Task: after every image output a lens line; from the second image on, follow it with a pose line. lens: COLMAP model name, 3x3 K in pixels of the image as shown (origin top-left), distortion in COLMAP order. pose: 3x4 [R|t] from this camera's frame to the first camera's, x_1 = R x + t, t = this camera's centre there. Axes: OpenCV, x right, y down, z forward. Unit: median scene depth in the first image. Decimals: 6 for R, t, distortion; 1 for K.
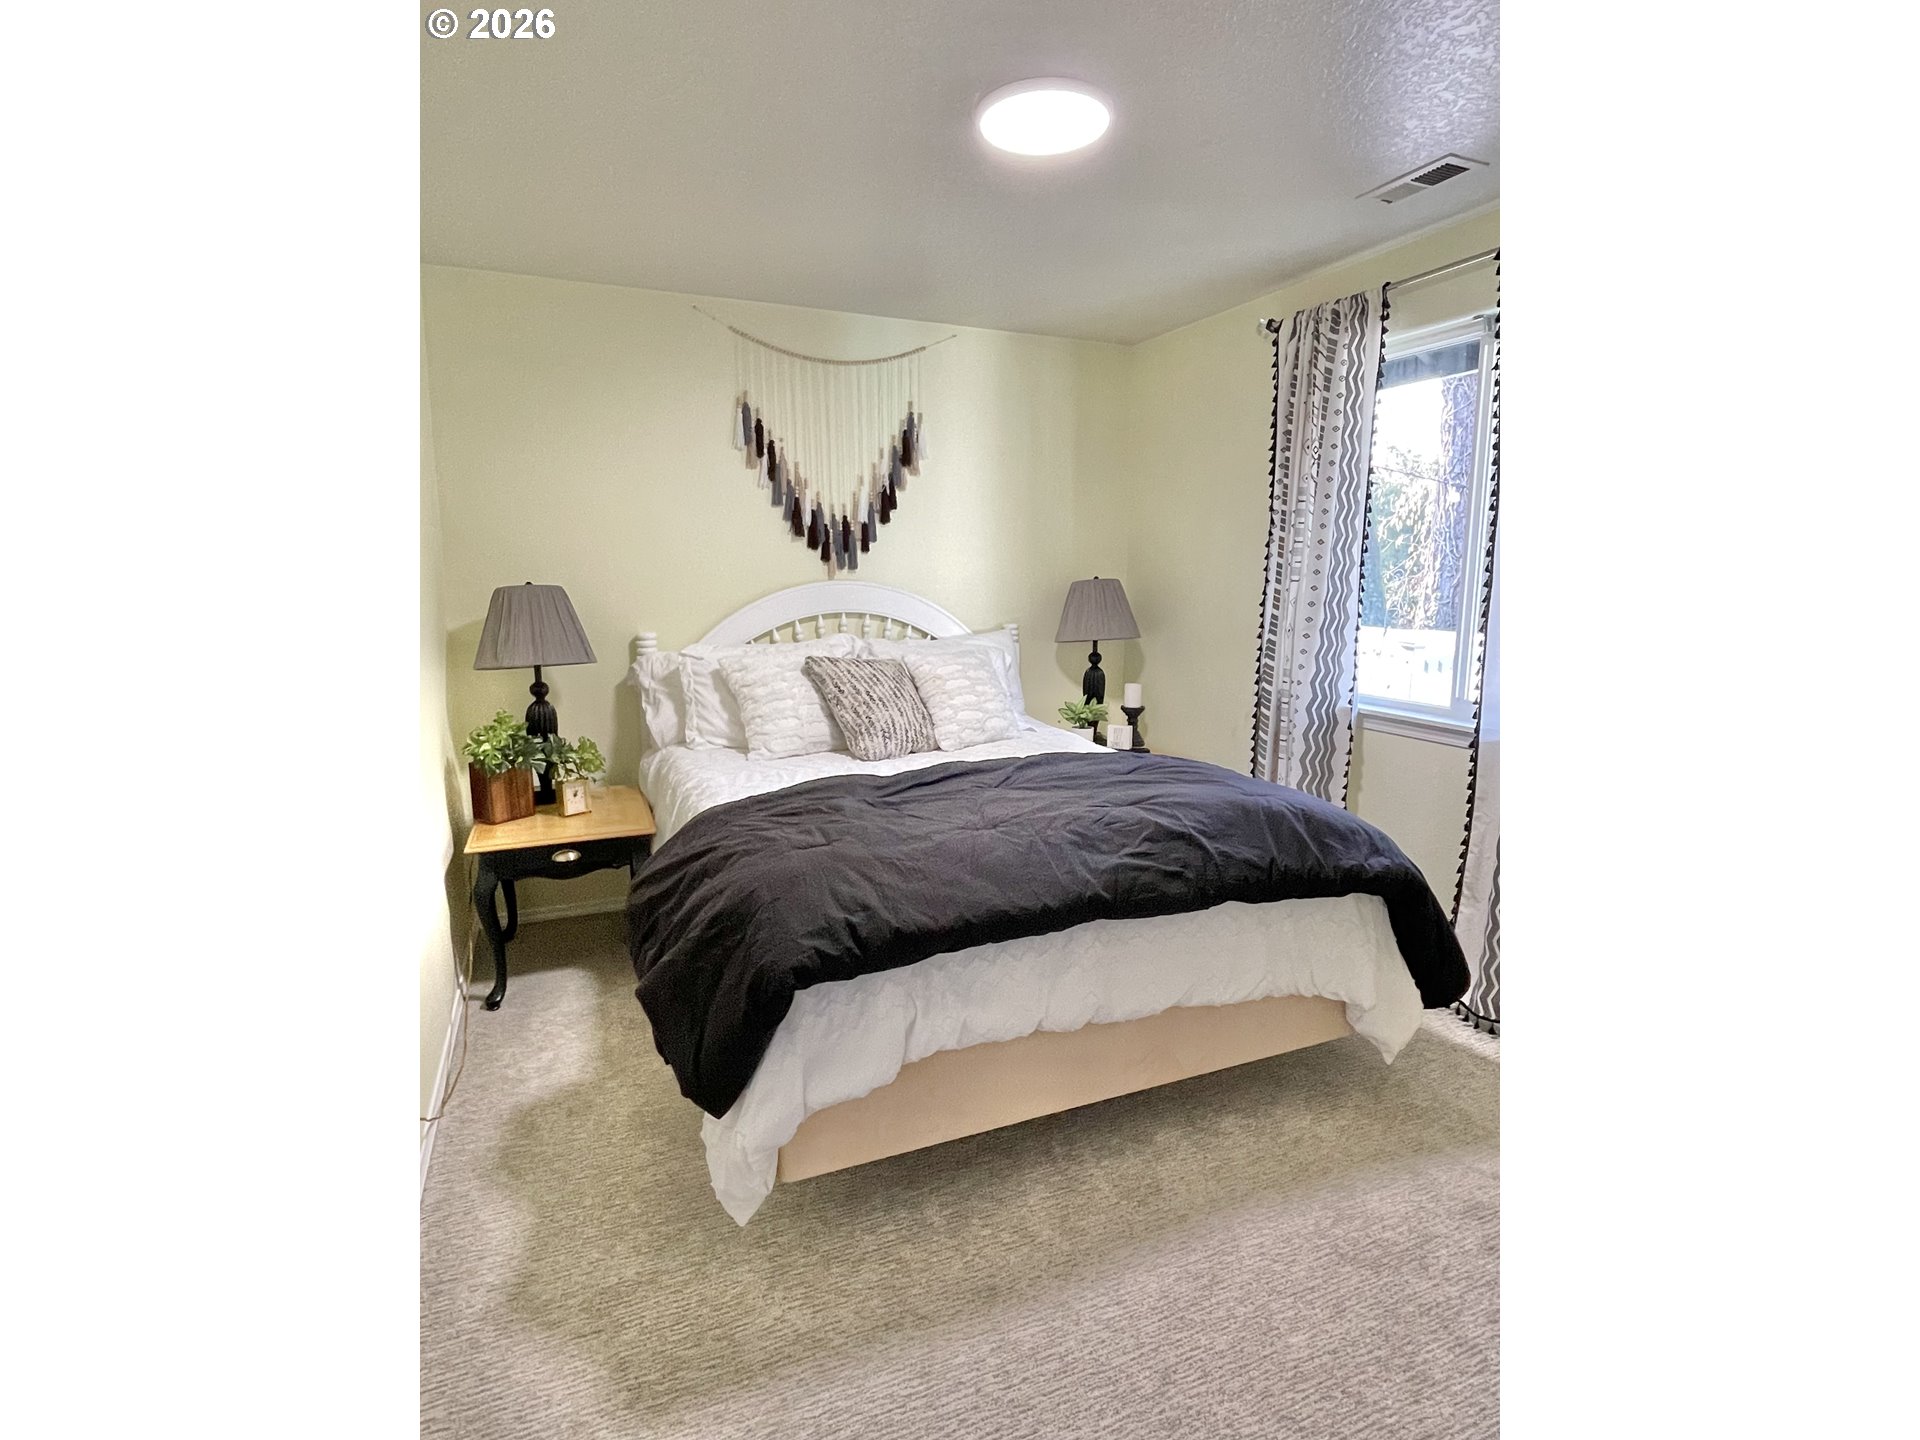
lens RADIAL K [[902.2, 0, 960.0], [0, 902.2, 720.0], [0, 0, 1]] dist [-0.010410, 0.000014]
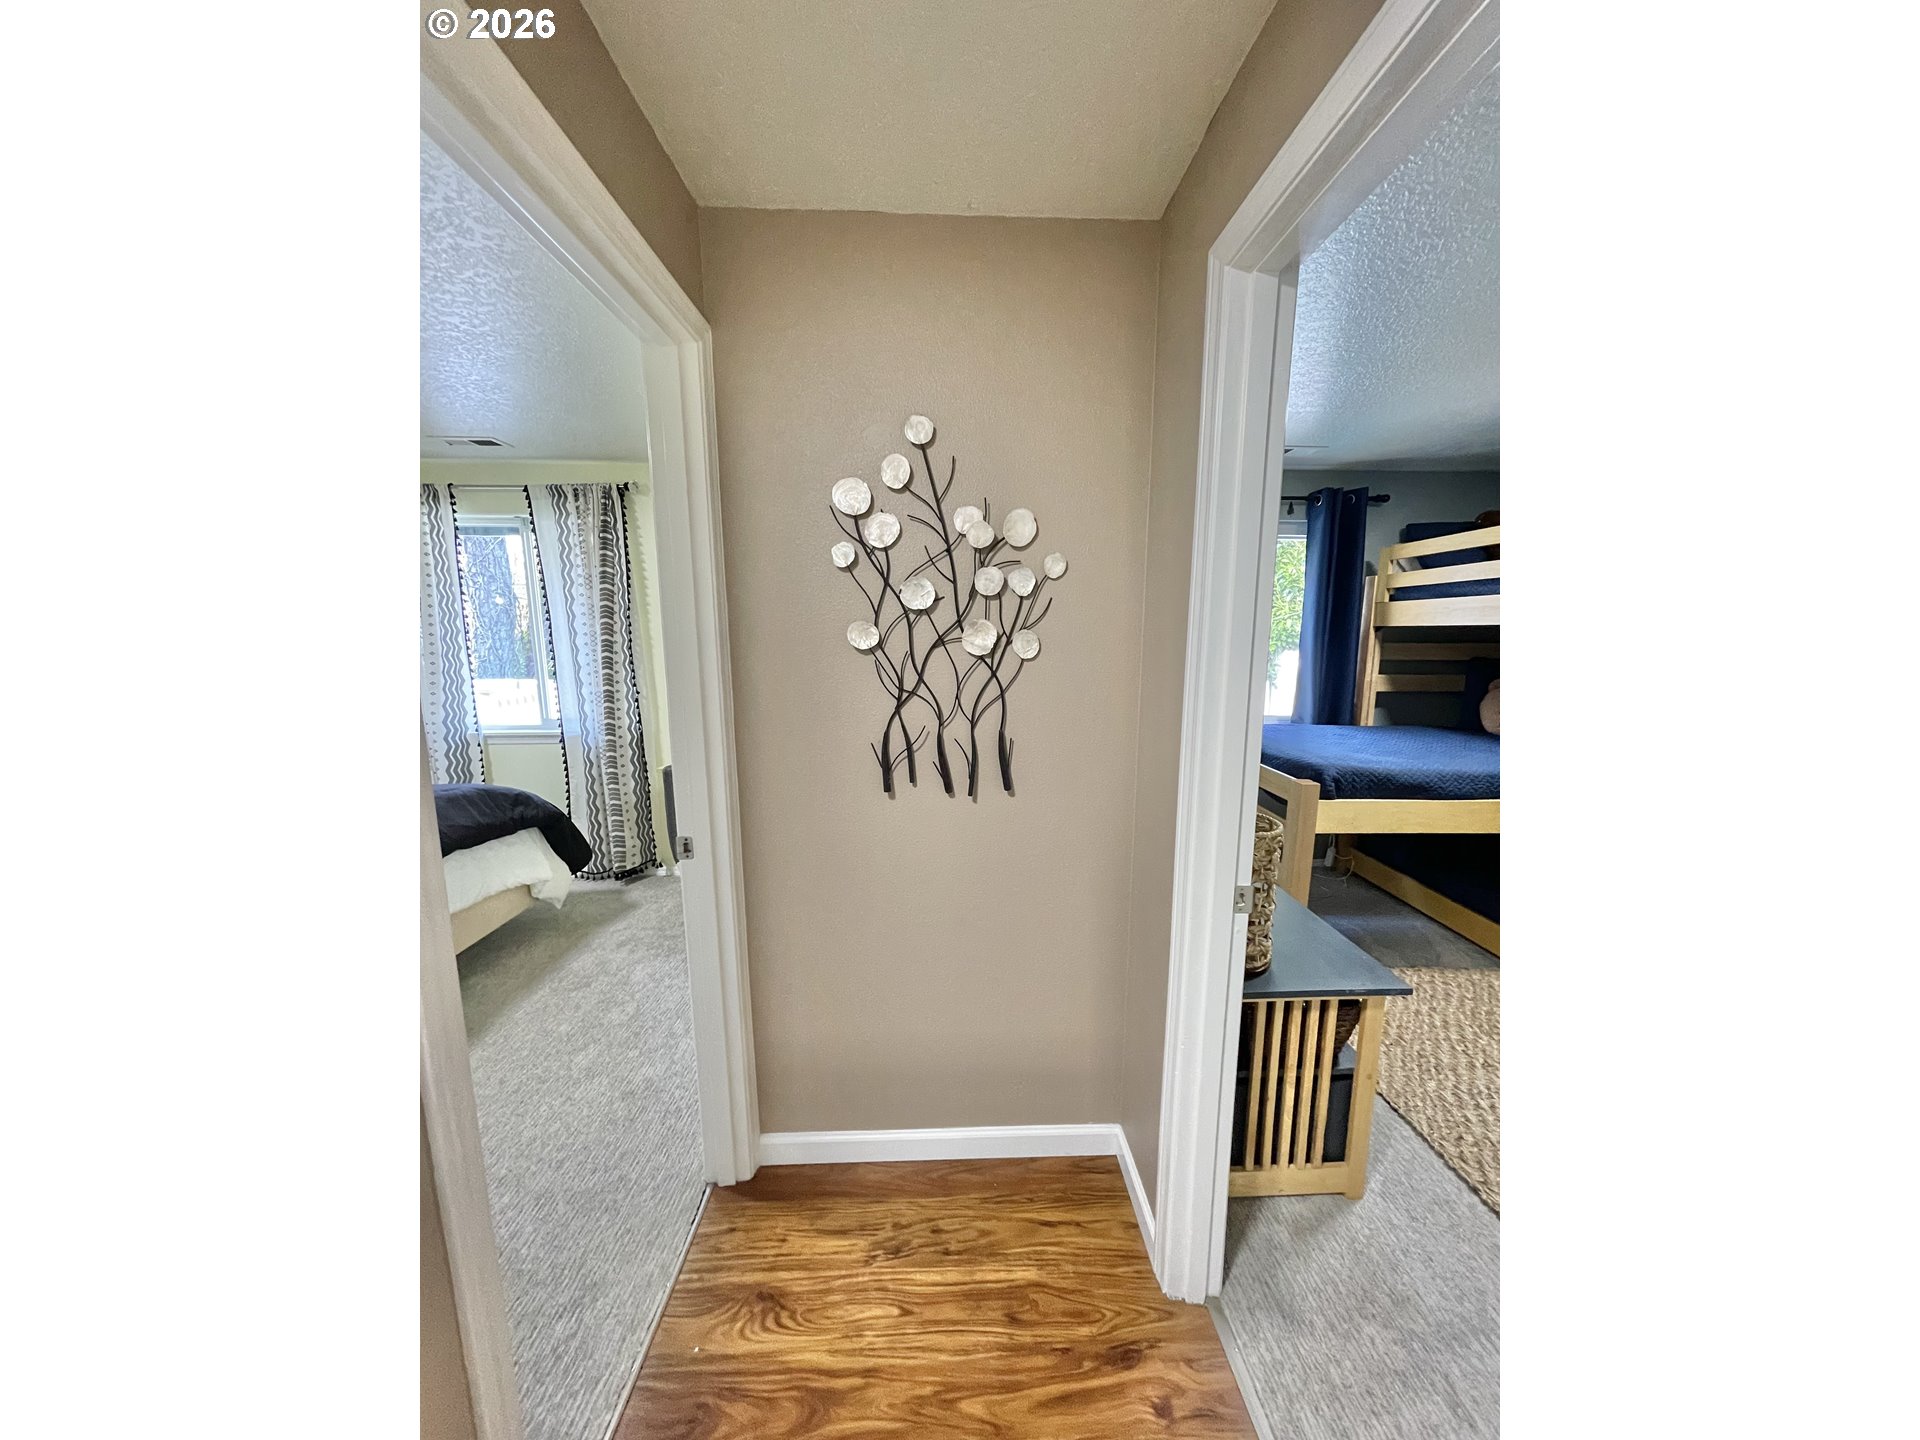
lens RADIAL K [[582.4, 0, 959.6], [0, 582.4, 718.7], [0, 0, 1]] dist [0.000616, -0.000013]
pose [[0.364443, -0.140659, 0.920541, -0.249083], [0.153839, 0.984038, 0.089457, 0.000473], [-0.918431, 0.109014, 0.380264, -0.253610]]
